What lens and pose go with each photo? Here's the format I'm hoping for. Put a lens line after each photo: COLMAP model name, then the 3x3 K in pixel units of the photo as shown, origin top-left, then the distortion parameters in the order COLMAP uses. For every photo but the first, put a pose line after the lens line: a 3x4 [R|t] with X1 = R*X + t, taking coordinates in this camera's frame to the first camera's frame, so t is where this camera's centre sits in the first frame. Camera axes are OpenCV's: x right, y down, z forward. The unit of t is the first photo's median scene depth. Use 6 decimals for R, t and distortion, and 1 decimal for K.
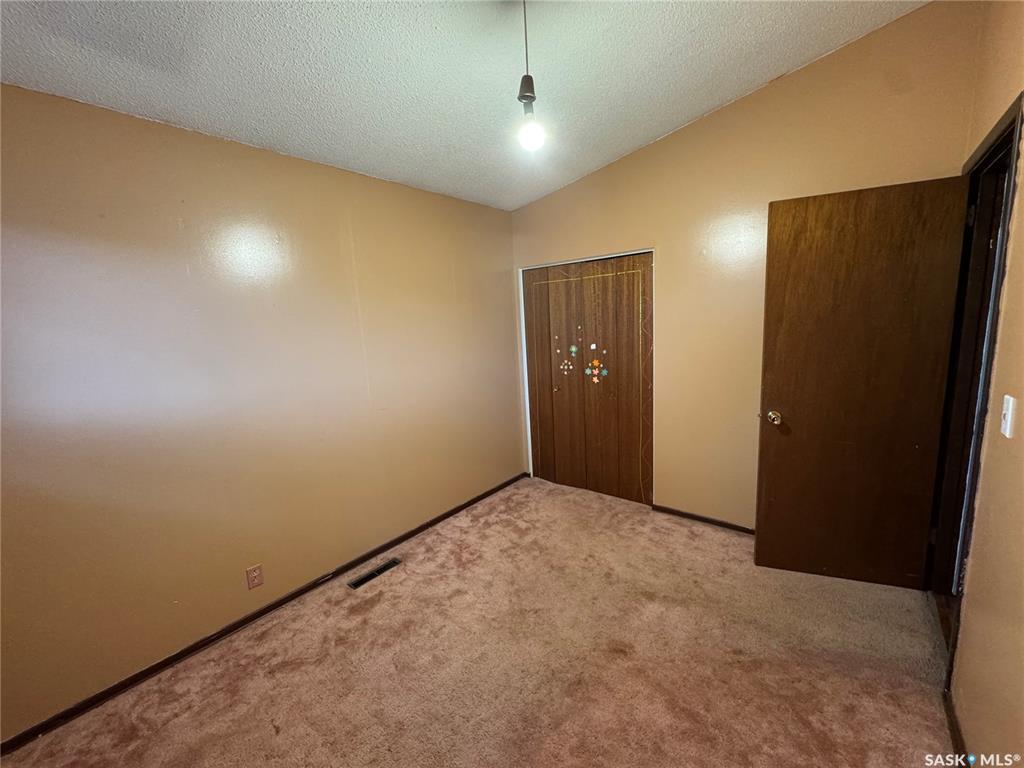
lens RADIAL K [[410.2, 0, 512.7], [0, 410.2, 383.2], [0, 0, 1]] dist [-0.000303, 0.001237]
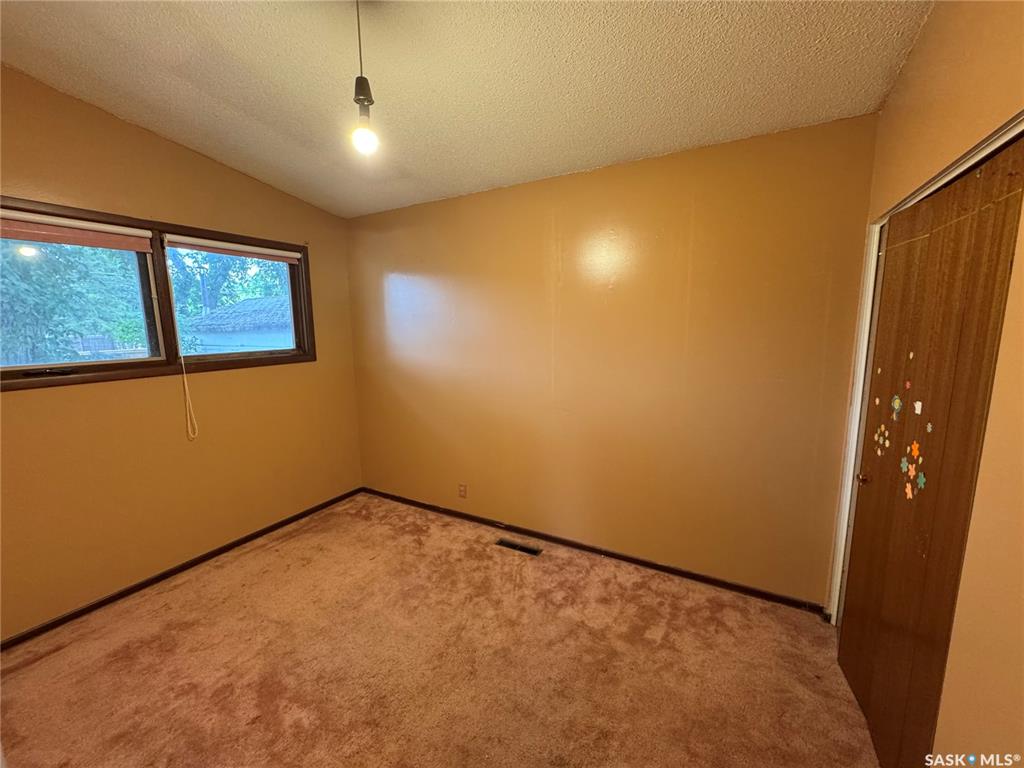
lens RADIAL K [[410.2, 0, 512.2], [0, 410.2, 383.7], [0, 0, 1]] dist [-0.000303, 0.001237]
pose [[0.178180, 0.192087, -0.965067, 0.579827], [-0.148575, 0.974769, 0.166587, -0.138093], [0.972717, 0.113703, 0.202223, 0.623430]]
